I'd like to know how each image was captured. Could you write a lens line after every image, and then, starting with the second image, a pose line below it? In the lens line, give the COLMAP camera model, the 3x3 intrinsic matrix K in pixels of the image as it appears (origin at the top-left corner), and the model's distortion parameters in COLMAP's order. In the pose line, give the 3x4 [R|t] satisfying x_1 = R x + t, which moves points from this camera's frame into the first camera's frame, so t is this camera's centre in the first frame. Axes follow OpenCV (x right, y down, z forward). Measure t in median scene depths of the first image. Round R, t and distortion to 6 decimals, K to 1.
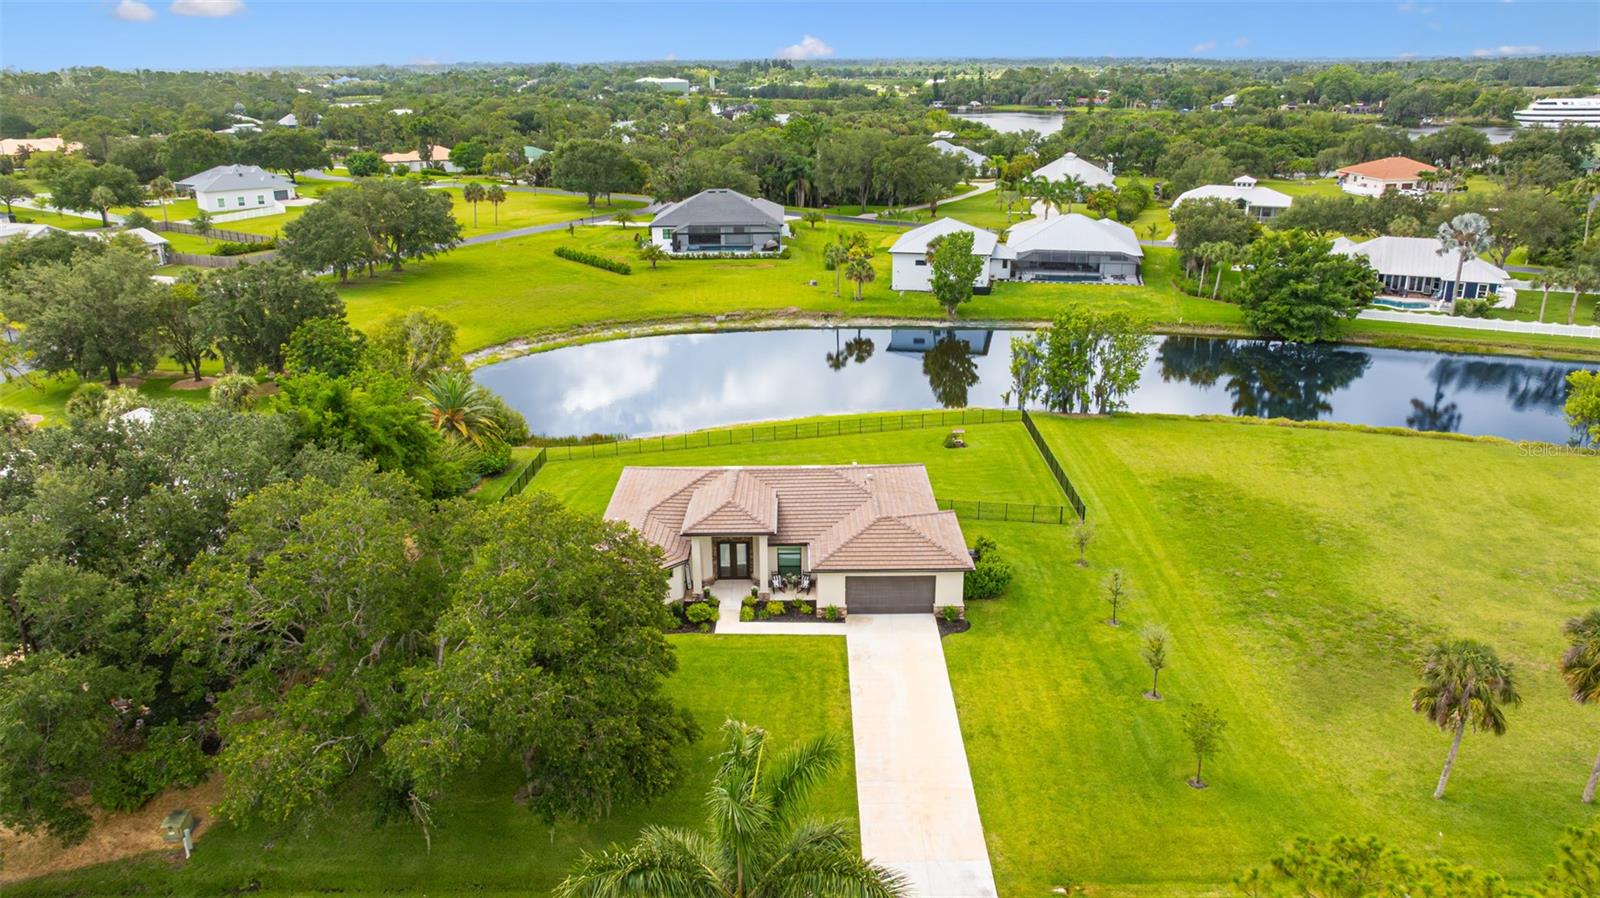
lens RADIAL K [[1135.1, 0, 809.4], [0, 1135.1, 448.8], [0, 0, 1]] dist [-0.028565, 0.008578]
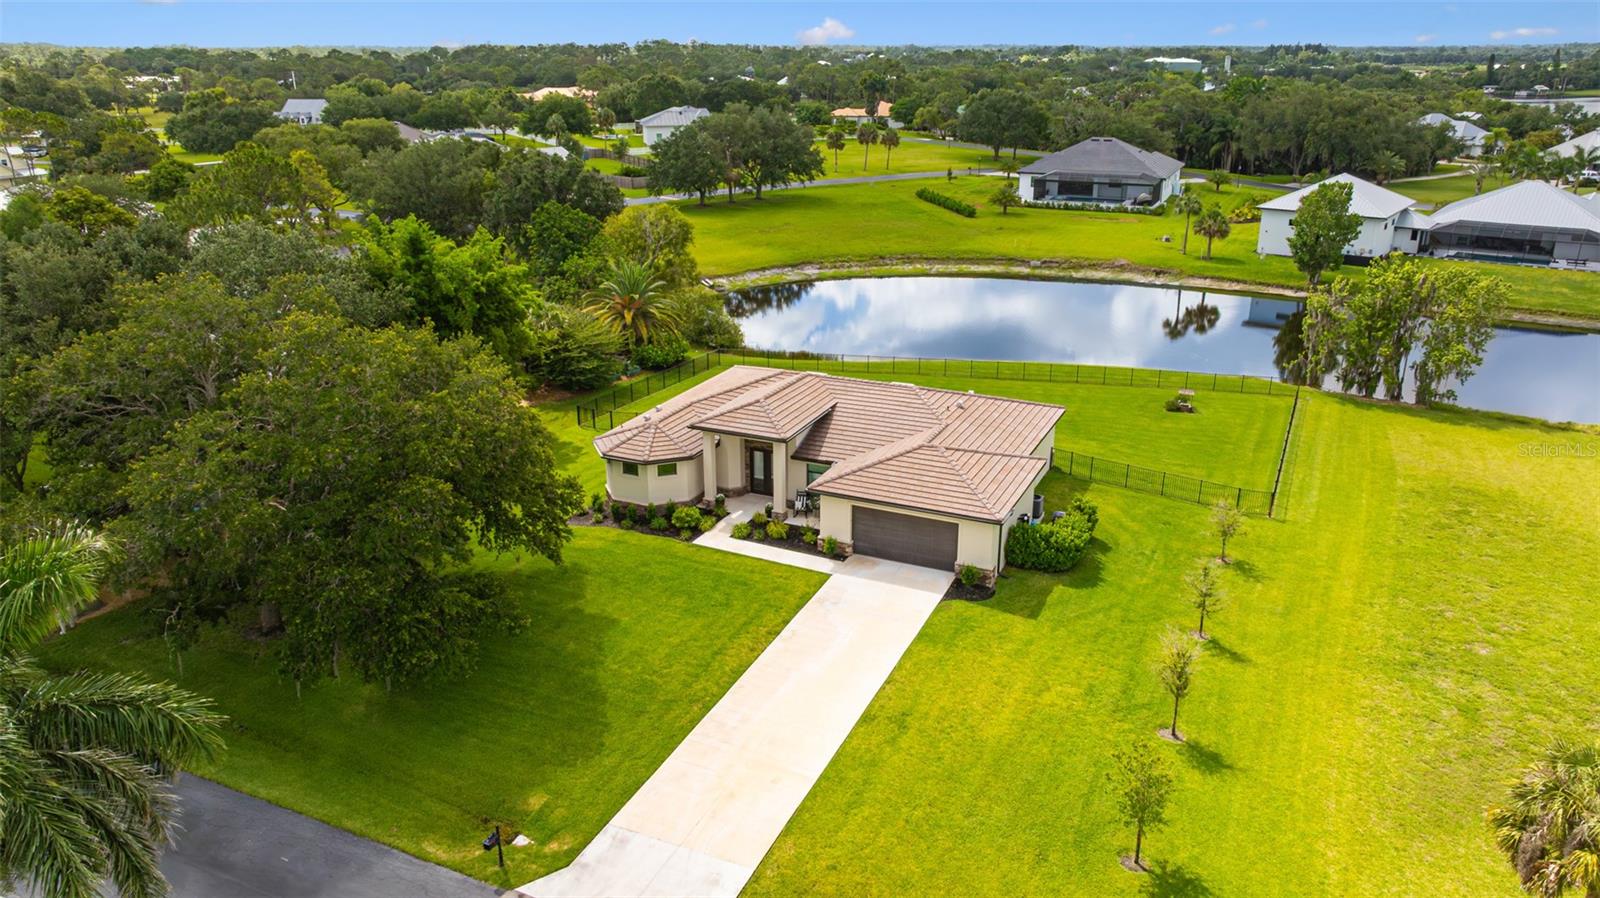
lens RADIAL K [[1135.1, 0, 809.4], [0, 1135.1, 448.8], [0, 0, 1]] dist [-0.028565, 0.008578]
pose [[0.905096, 0.148401, -0.398469, 0.137680], [-0.144122, 0.988716, 0.040861, 0.018975], [0.400037, 0.020445, 0.916271, 0.106143]]
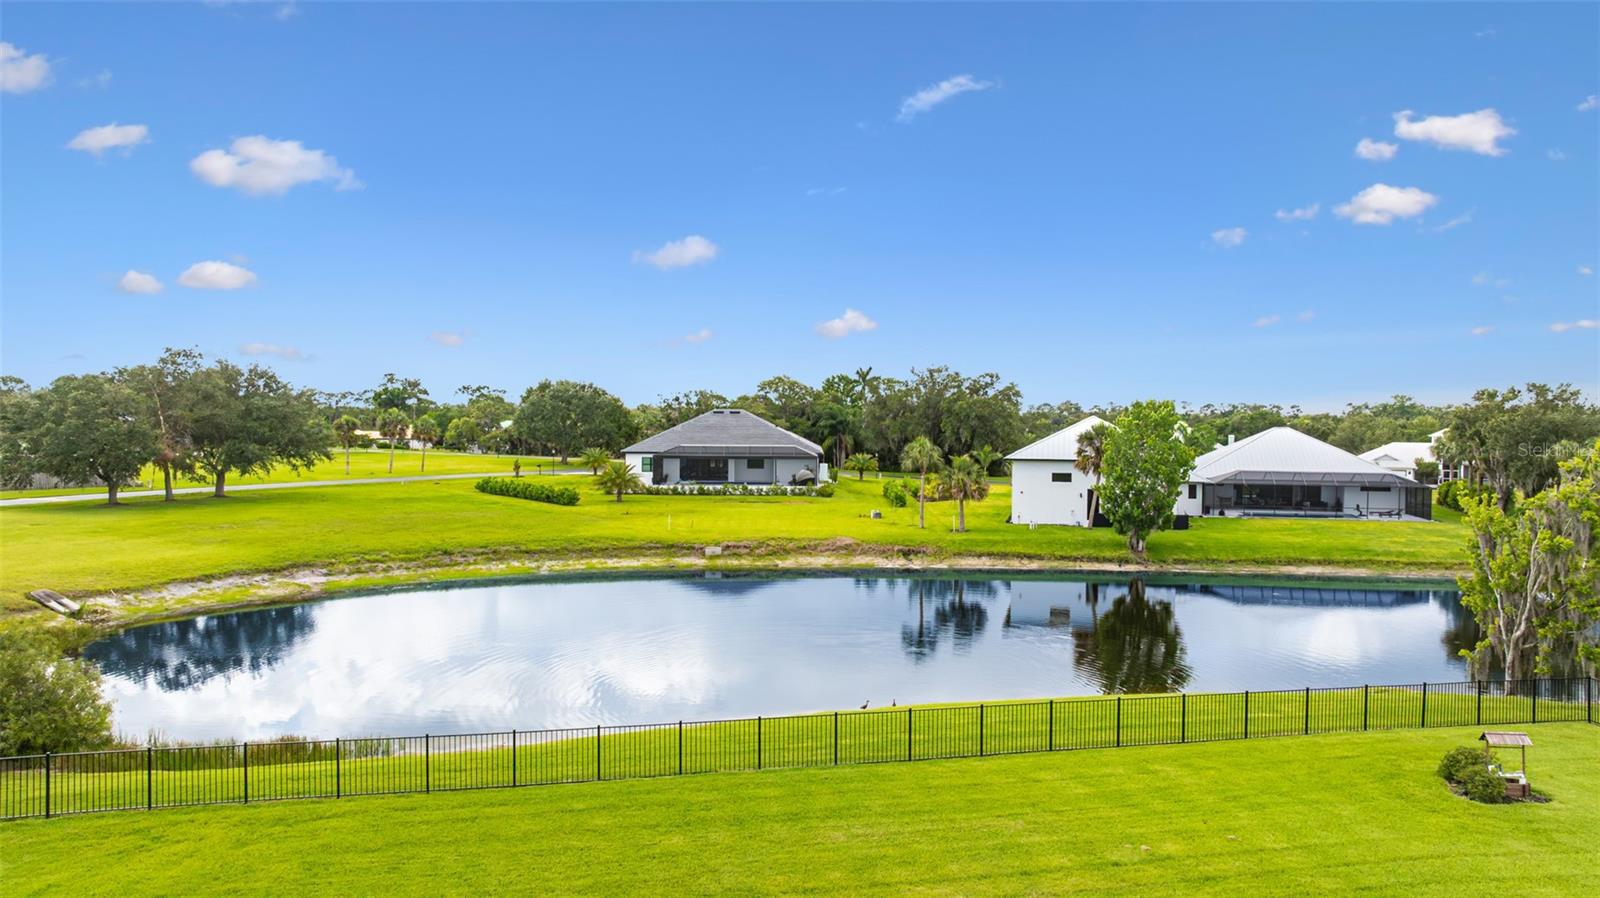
lens RADIAL K [[1135.1, 0, 809.4], [0, 1135.1, 448.8], [0, 0, 1]] dist [-0.028565, 0.008578]
pose [[0.999662, 0.015421, -0.020937, -0.021255], [-0.021035, 0.952929, -0.302463, 0.002040], [0.015287, 0.302801, 0.952931, 0.460990]]
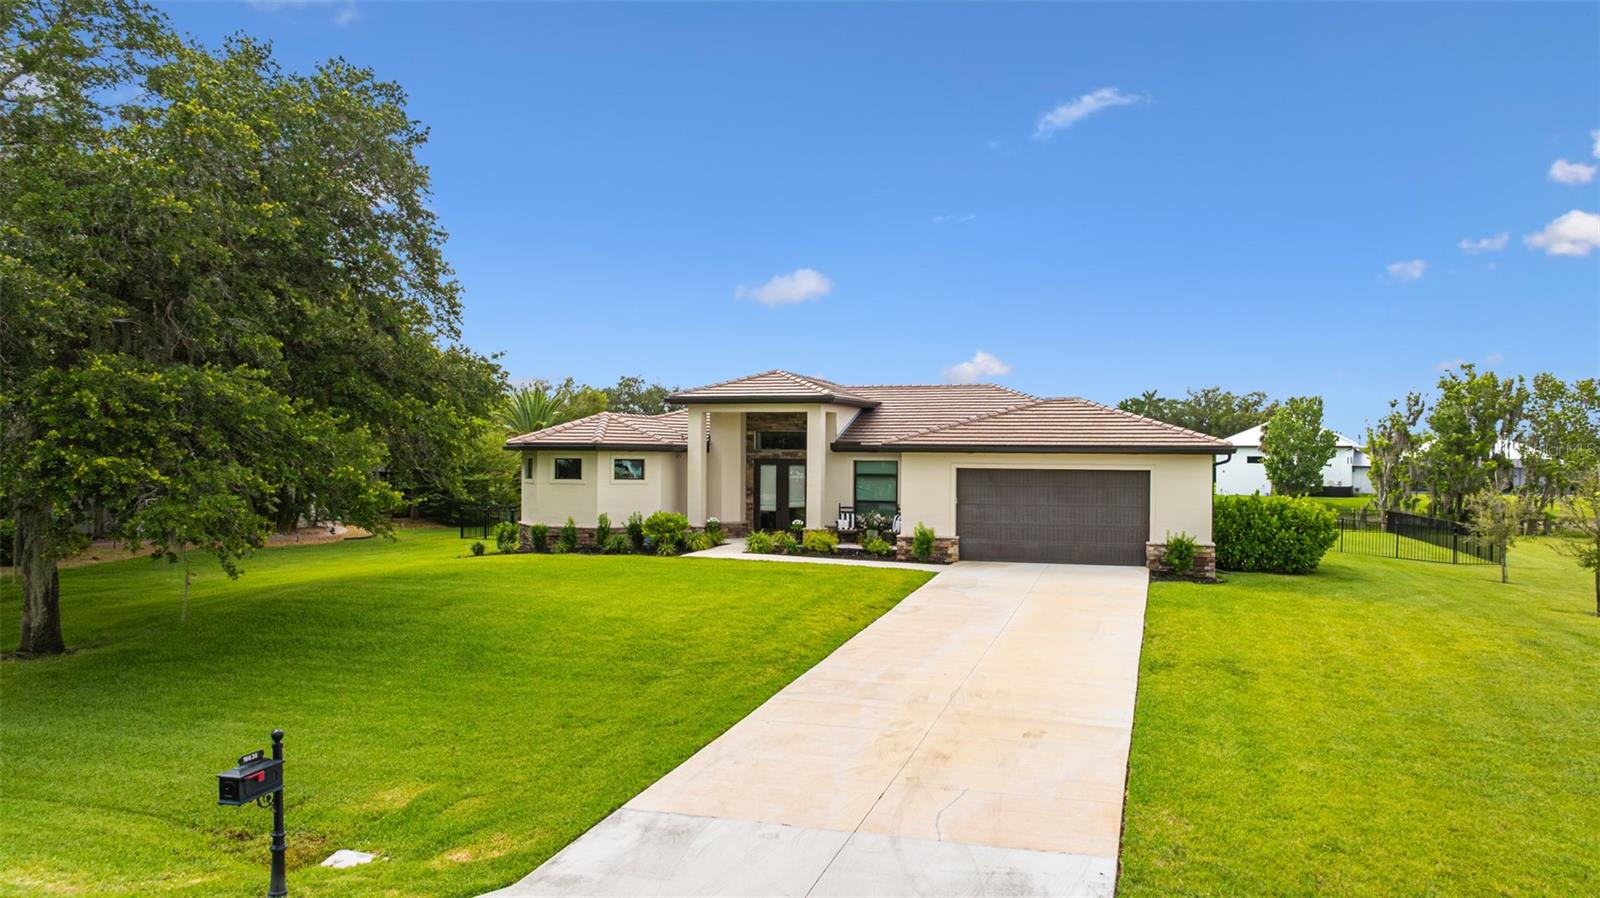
lens RADIAL K [[1148.5, 0, 847.7], [0, 1148.5, 453.6], [0, 0, 1]] dist [-0.005993, 0.001166]
pose [[0.960217, 0.012922, -0.278956, 0.053320], [-0.104503, 0.942975, -0.316035, 0.114189], [0.258965, 0.332613, 0.906811, 0.231816]]
